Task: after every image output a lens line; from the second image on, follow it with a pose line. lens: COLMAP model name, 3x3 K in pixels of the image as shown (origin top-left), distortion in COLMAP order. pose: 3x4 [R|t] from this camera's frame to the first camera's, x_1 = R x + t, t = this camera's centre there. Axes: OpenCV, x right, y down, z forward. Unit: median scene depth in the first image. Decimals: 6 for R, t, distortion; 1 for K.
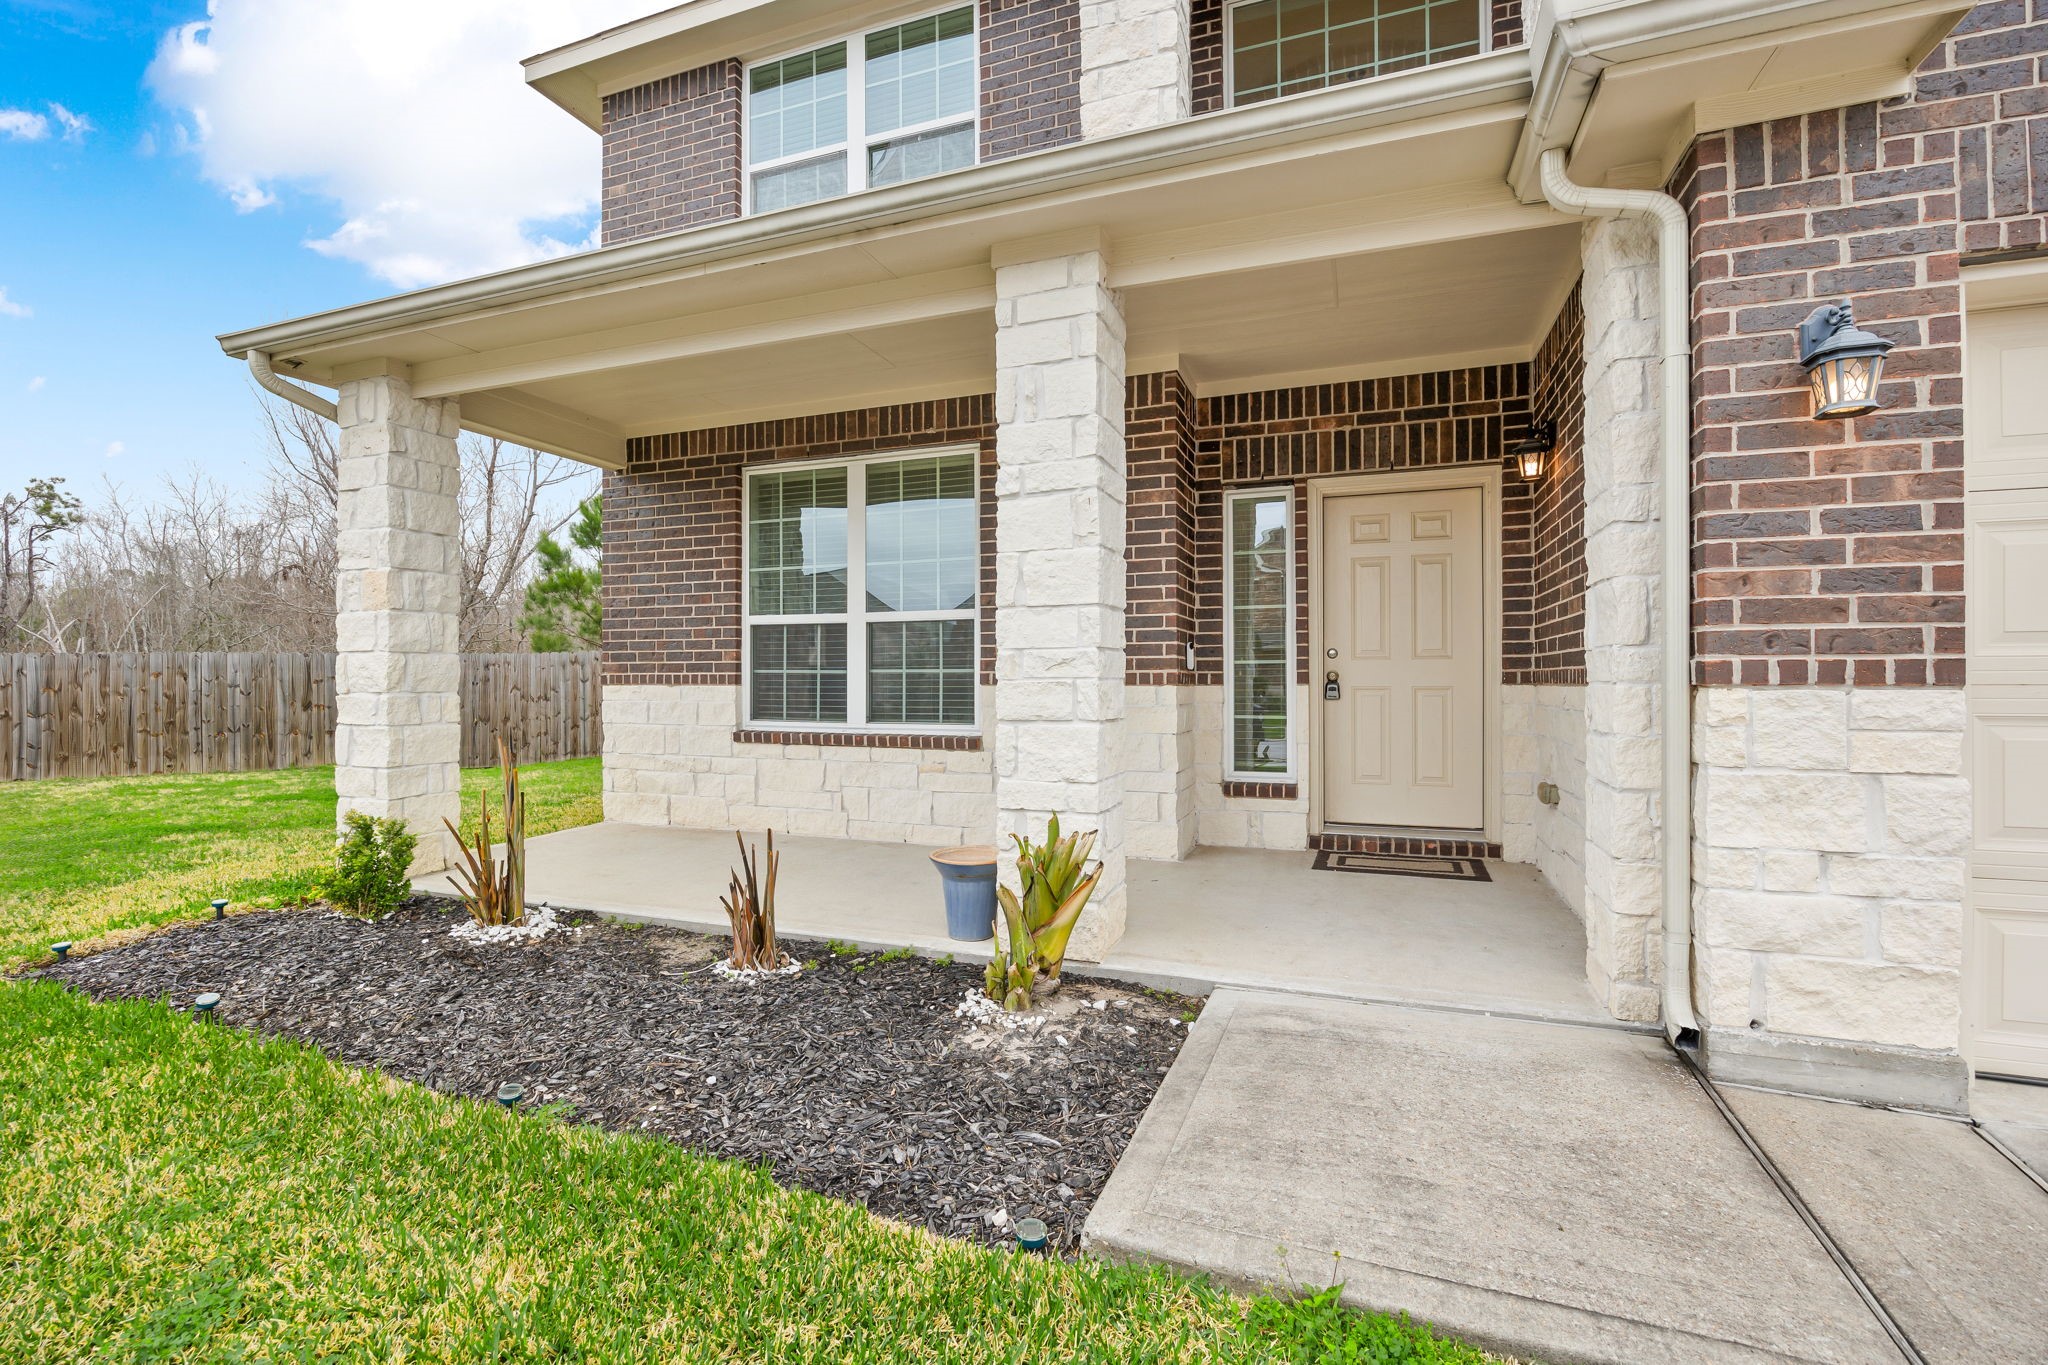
lens RADIAL K [[908.6, 0, 1026.0], [0, 908.6, 689.7], [0, 0, 1]] dist [-0.001875, 0.000265]
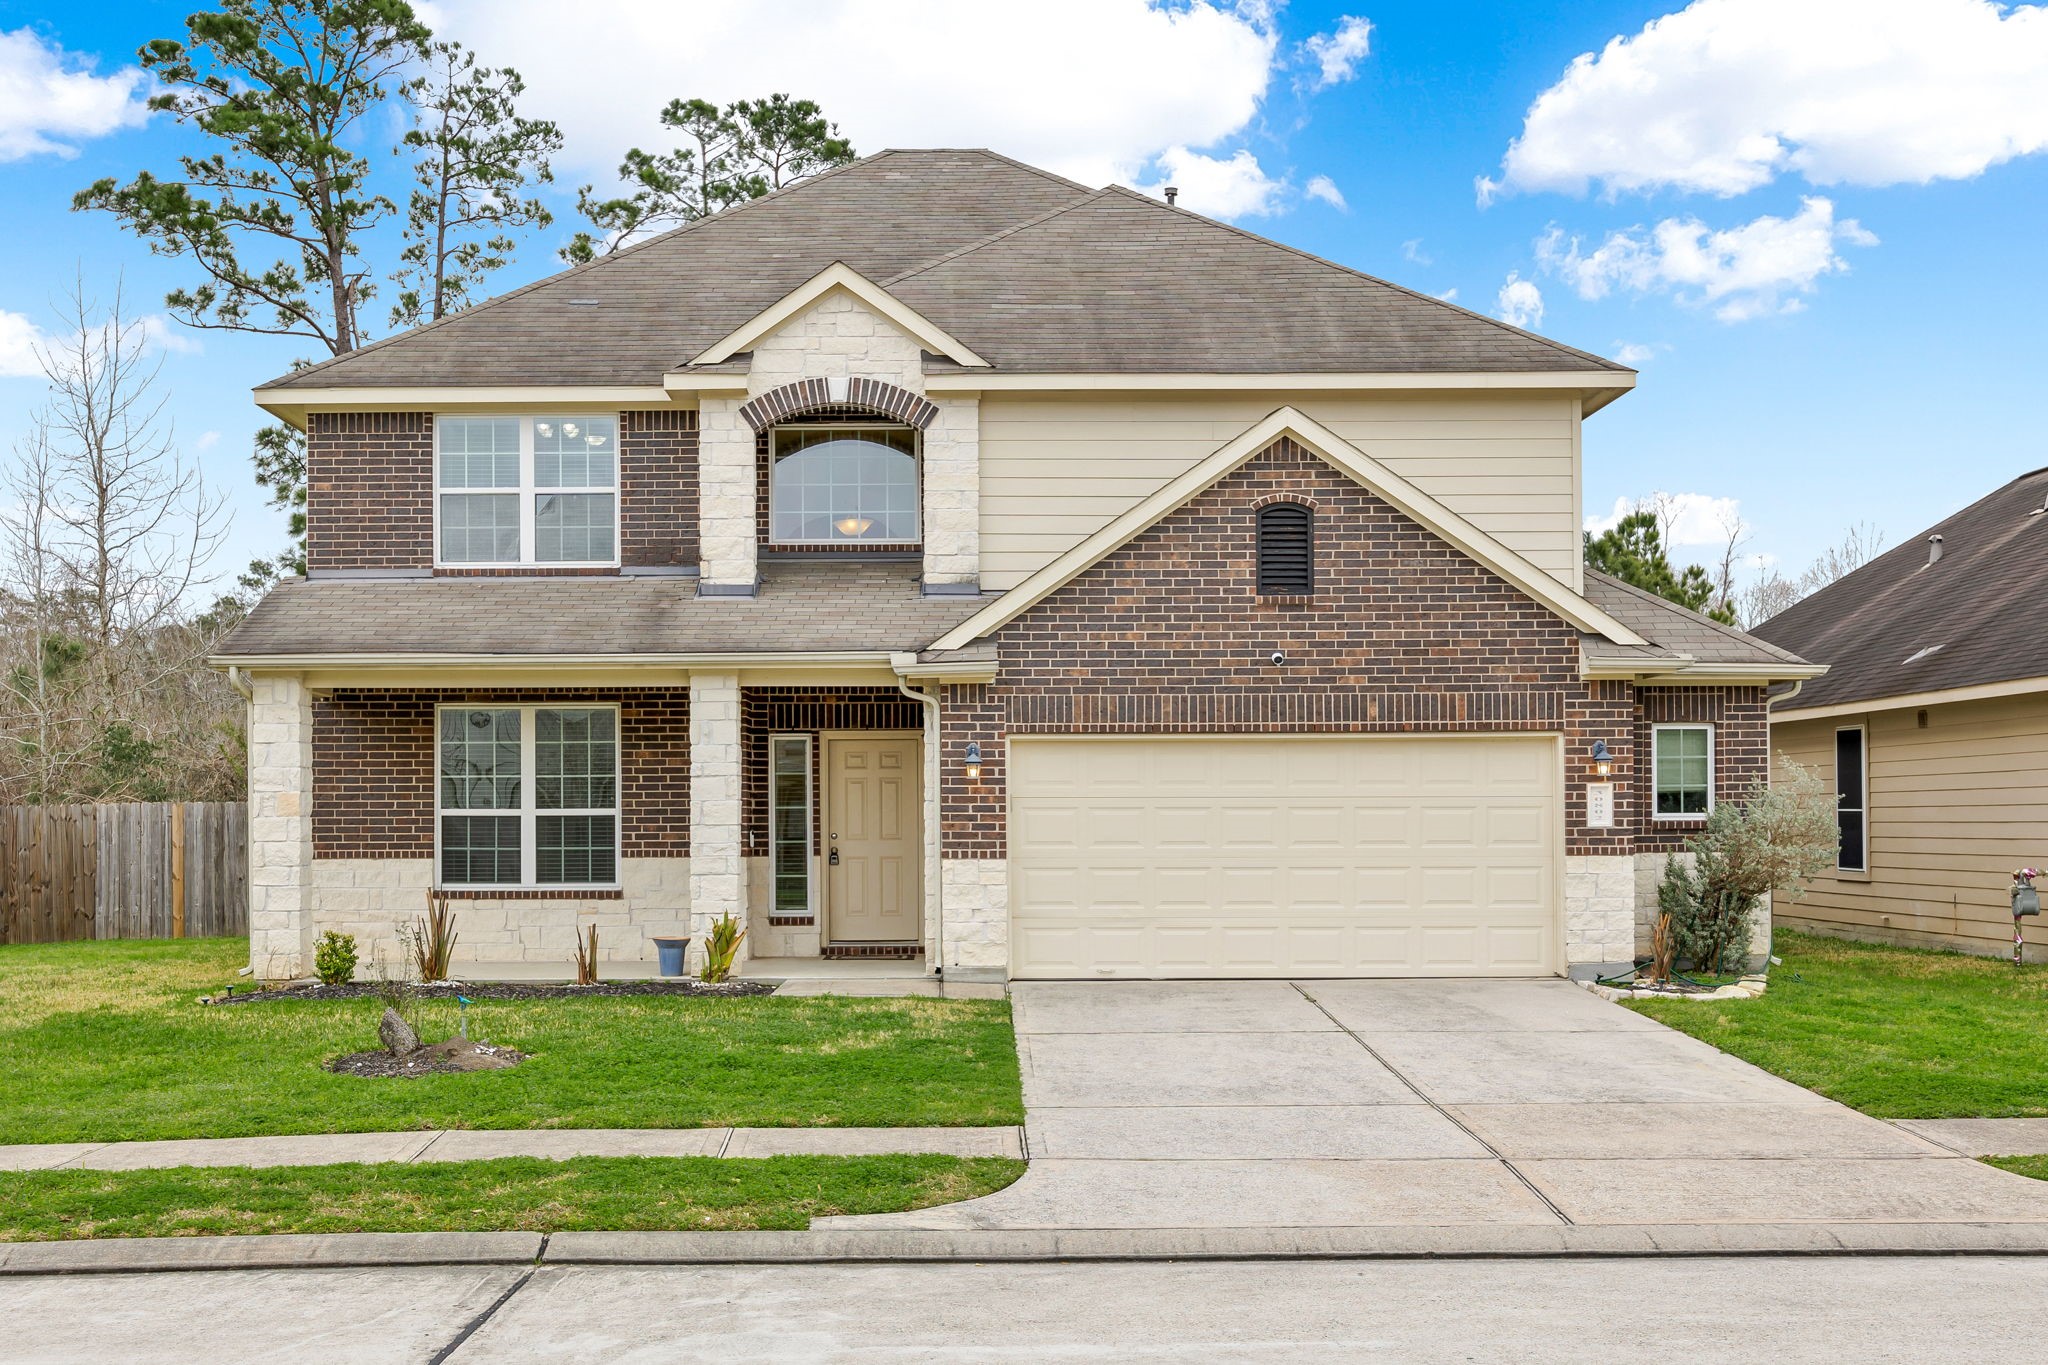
lens RADIAL K [[2699.7, 0, 1024.0], [0, 2699.7, 682.5], [0, 0, 1]] dist [-0.003780, 0.072186]
pose [[0.926740, 0.016819, 0.375327, -1.173879], [0.005963, 0.998213, -0.059453, -0.026172], [-0.375656, 0.057335, 0.924984, -3.637623]]
